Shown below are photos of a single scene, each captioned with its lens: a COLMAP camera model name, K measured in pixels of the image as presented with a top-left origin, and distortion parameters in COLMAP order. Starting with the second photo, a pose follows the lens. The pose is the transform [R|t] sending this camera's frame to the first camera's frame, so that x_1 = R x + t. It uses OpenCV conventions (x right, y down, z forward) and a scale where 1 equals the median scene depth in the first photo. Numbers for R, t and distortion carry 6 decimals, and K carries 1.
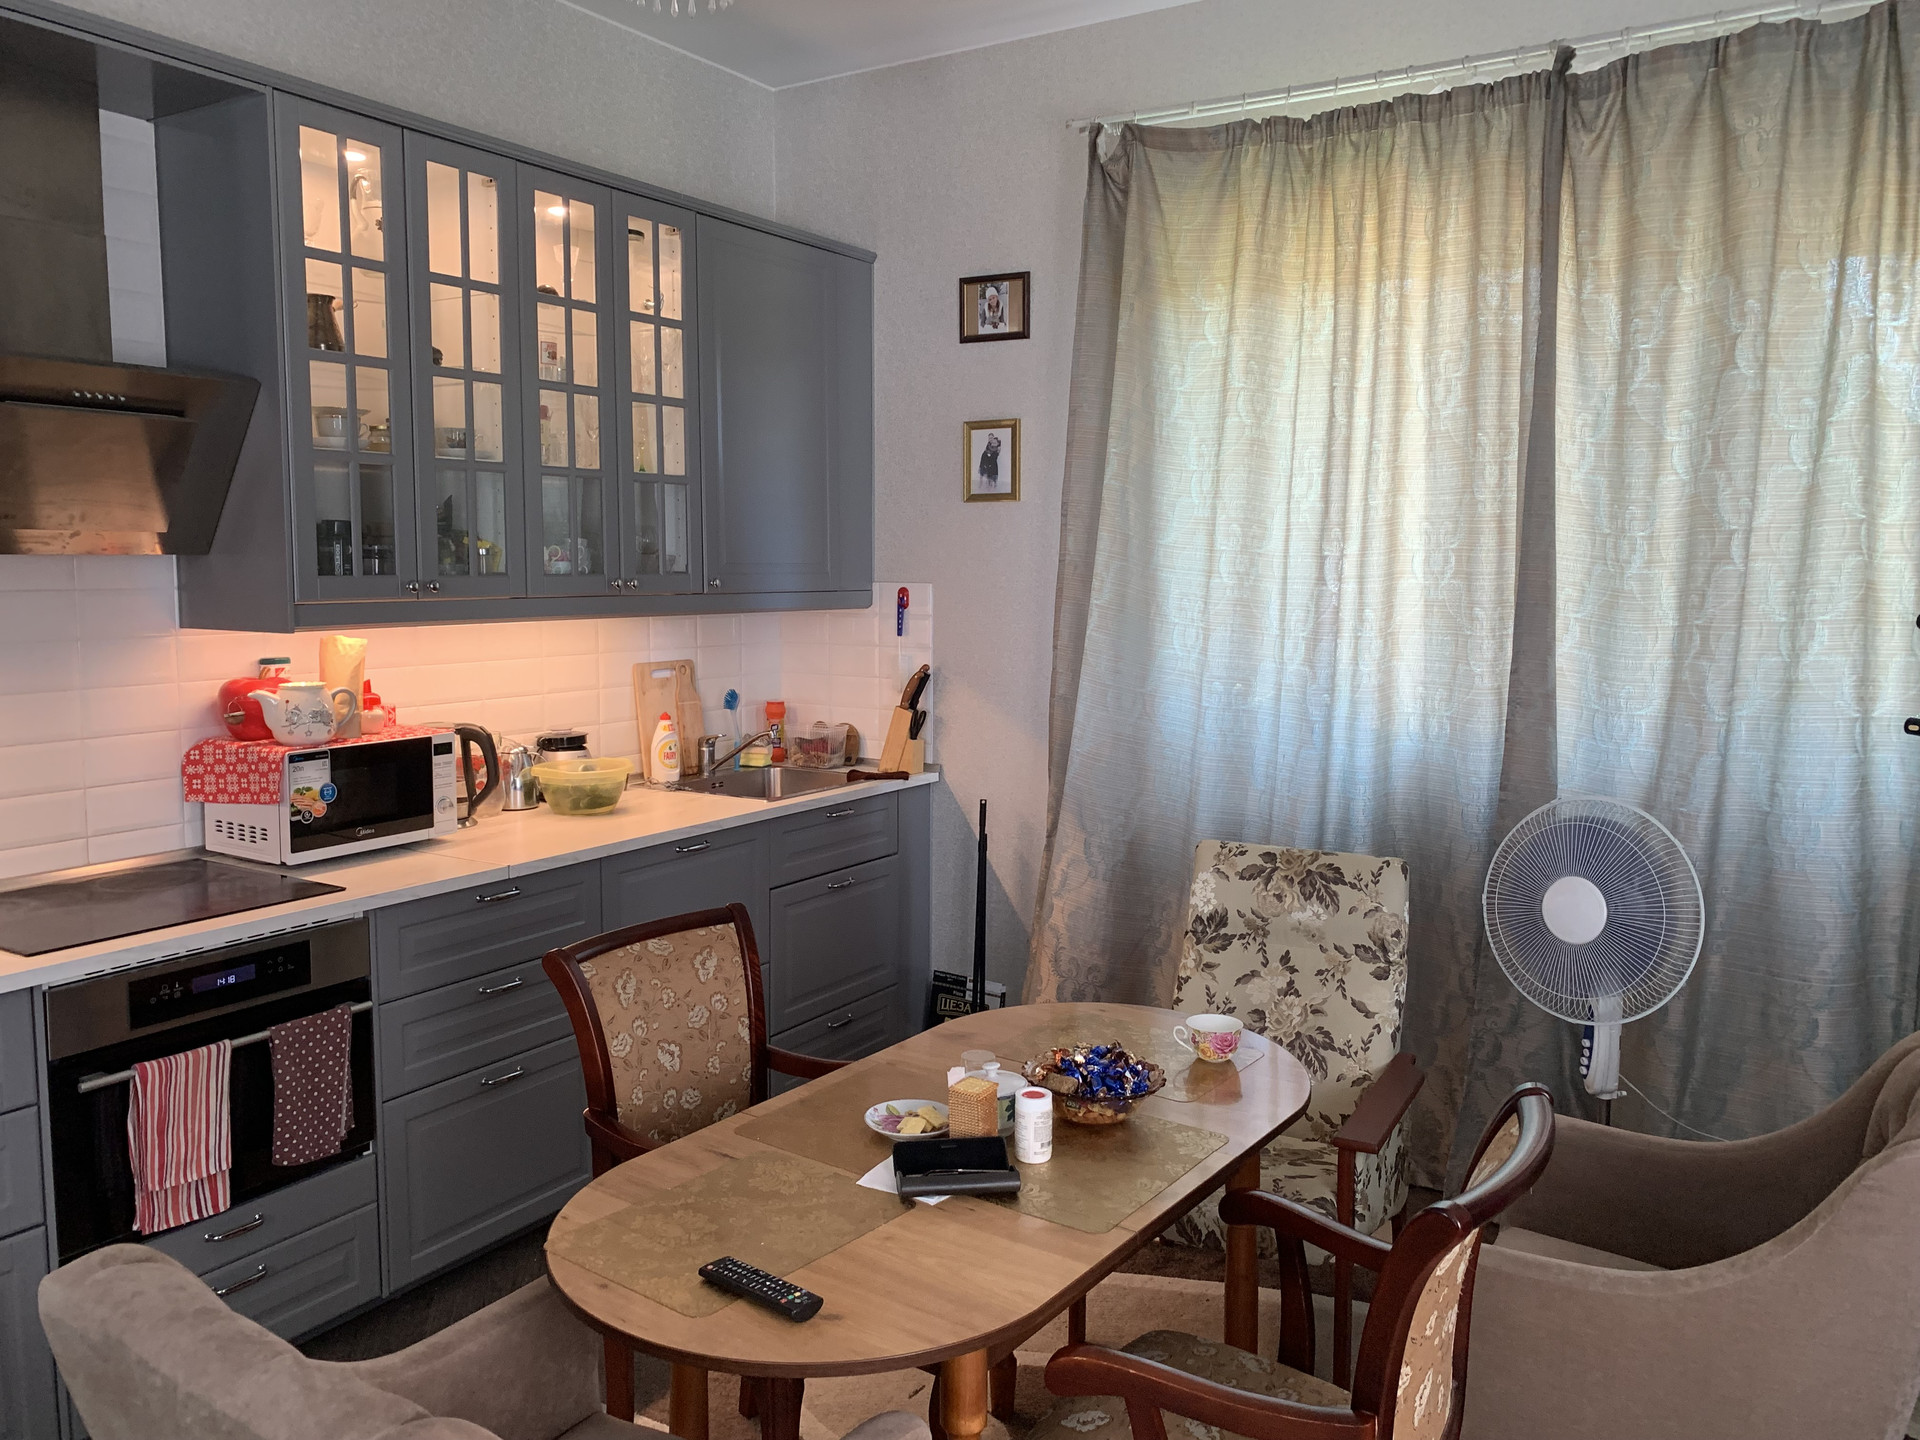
lens RADIAL K [[1454.7, 0, 956.3], [0, 1454.7, 709.9], [0, 0, 1]] dist [-0.008965, -0.000837]
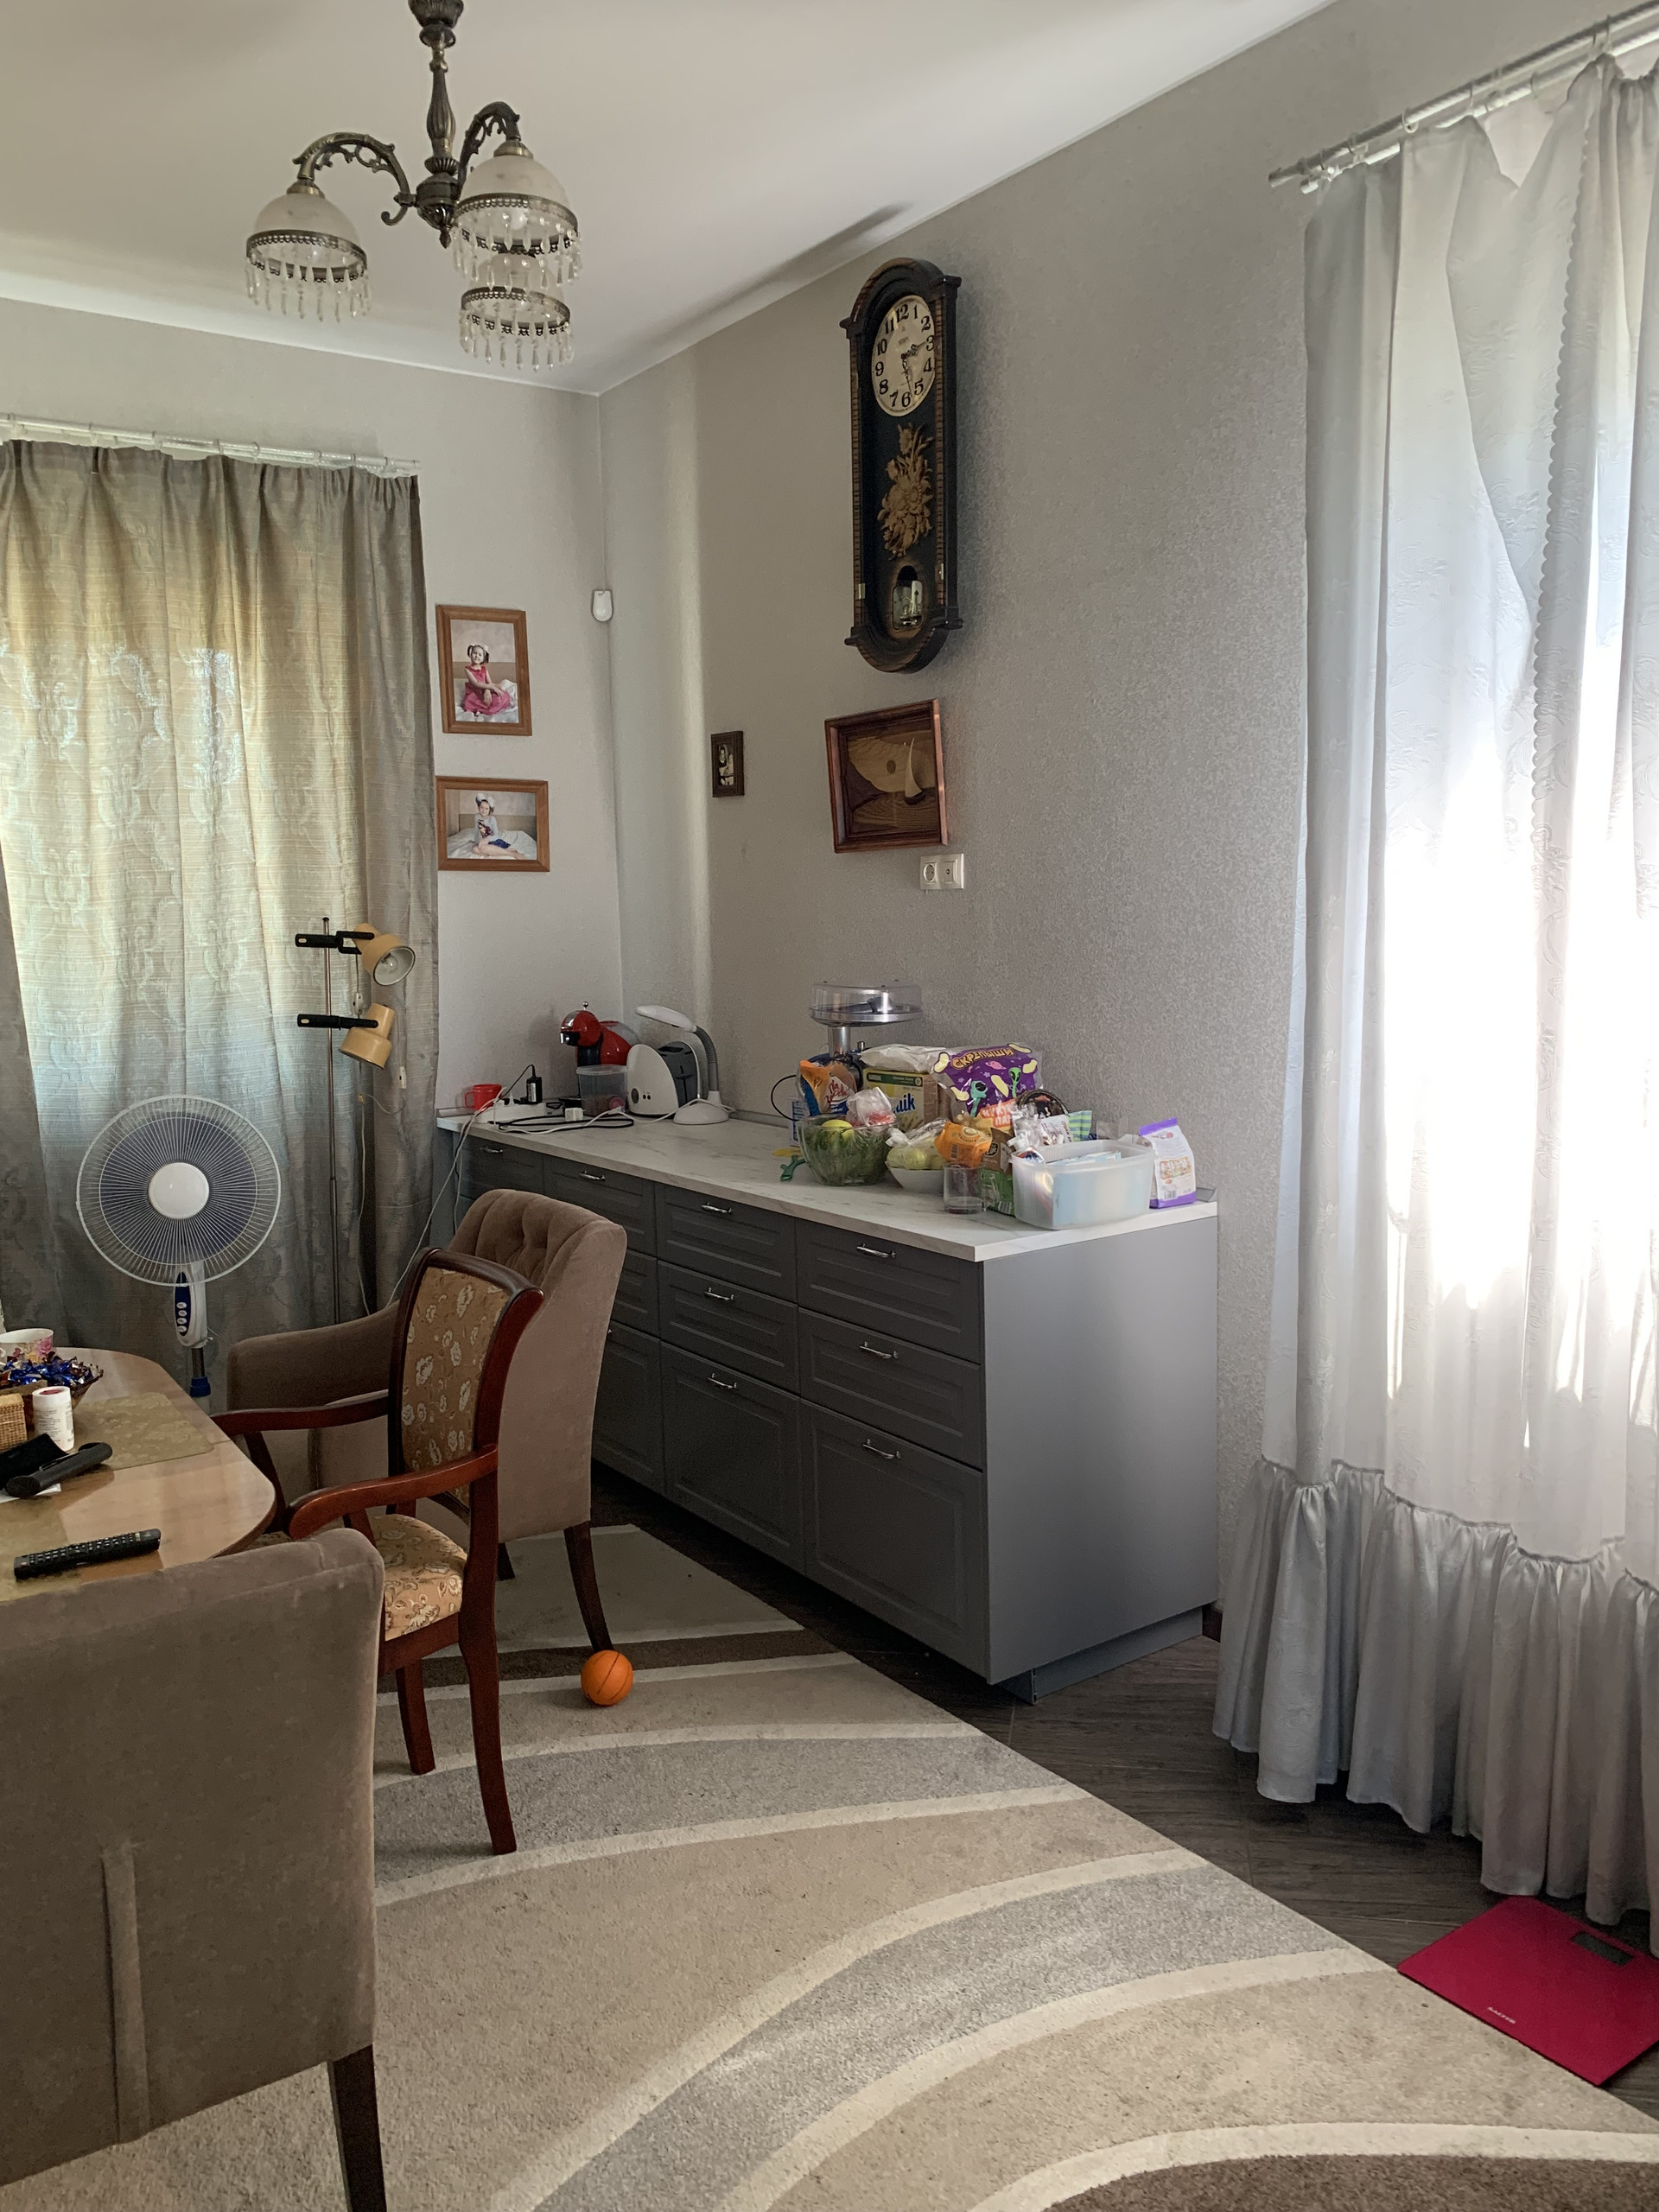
lens RADIAL K [[1675.9, 0, 825.1], [0, 1675.9, 1110.6], [0, 0, 1]] dist [-0.008965, -0.000837]
pose [[0.371117, -0.129273, 0.919544, -0.554745], [0.116304, 0.988935, 0.092090, 0.007330], [-0.921274, 0.072771, 0.382046, -0.013248]]
